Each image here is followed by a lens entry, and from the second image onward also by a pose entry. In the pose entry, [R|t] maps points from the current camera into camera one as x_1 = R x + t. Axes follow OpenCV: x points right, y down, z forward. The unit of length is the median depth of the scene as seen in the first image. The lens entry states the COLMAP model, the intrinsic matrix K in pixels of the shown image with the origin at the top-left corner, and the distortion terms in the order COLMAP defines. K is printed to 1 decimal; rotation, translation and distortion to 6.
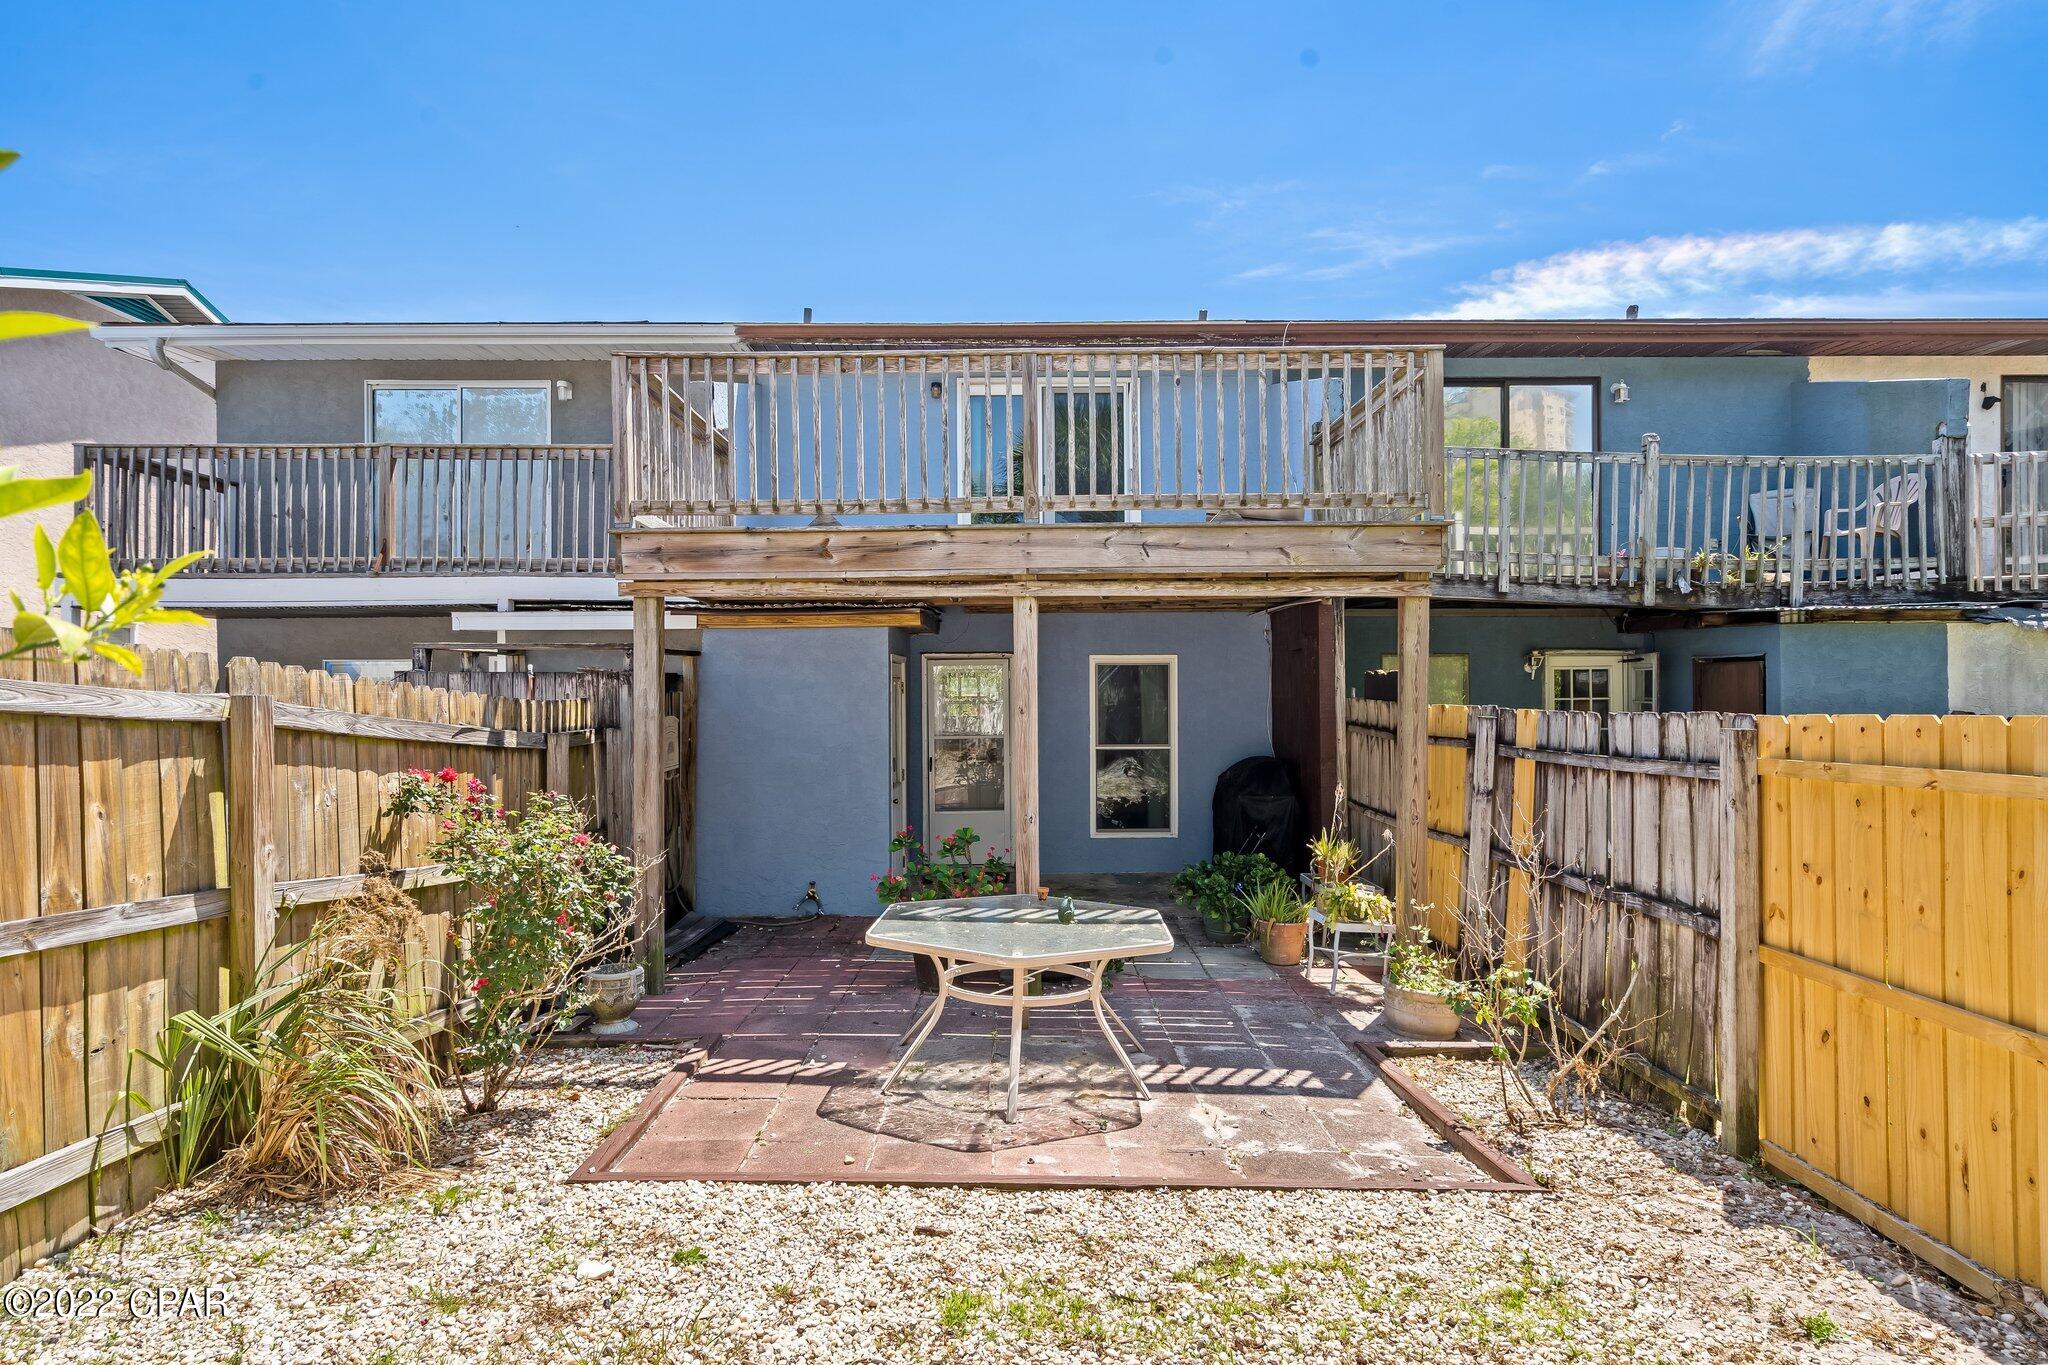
lens RADIAL K [[1072.8, 0, 1021.0], [0, 1072.8, 668.8], [0, 0, 1]] dist [0.000746, 0.000613]
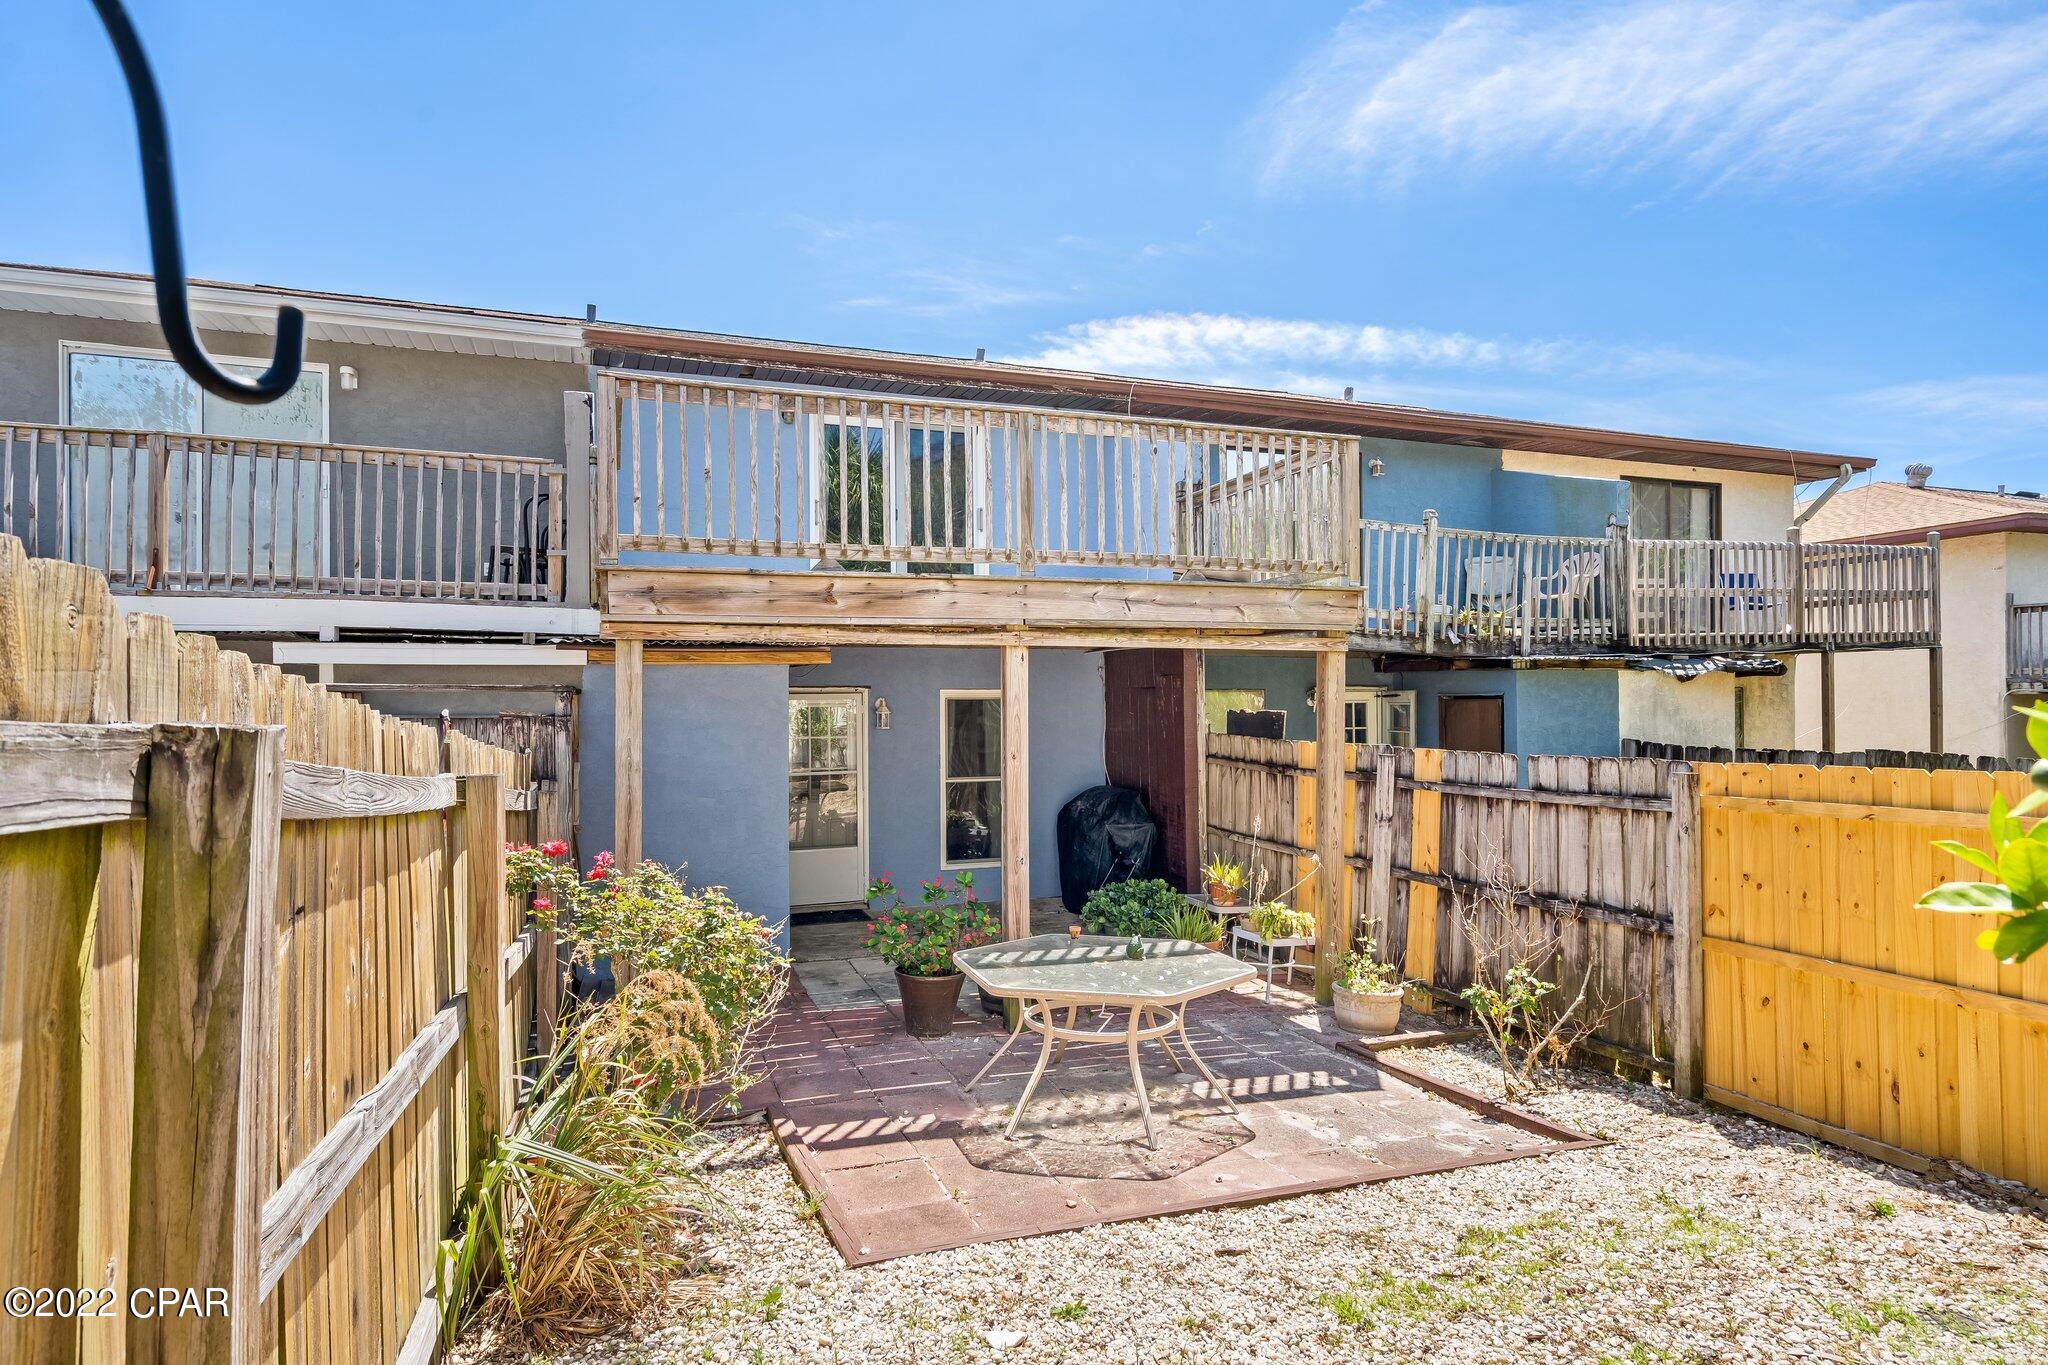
lens RADIAL K [[1083.7, 0, 1024.0], [0, 1083.7, 682.5], [0, 0, 1]] dist [0.000746, 0.000254]
pose [[0.944330, 0.006179, 0.328943, -0.341024], [-0.005766, 0.999981, -0.002233, -0.029968], [-0.328950, 0.000212, 0.944347, 0.008772]]
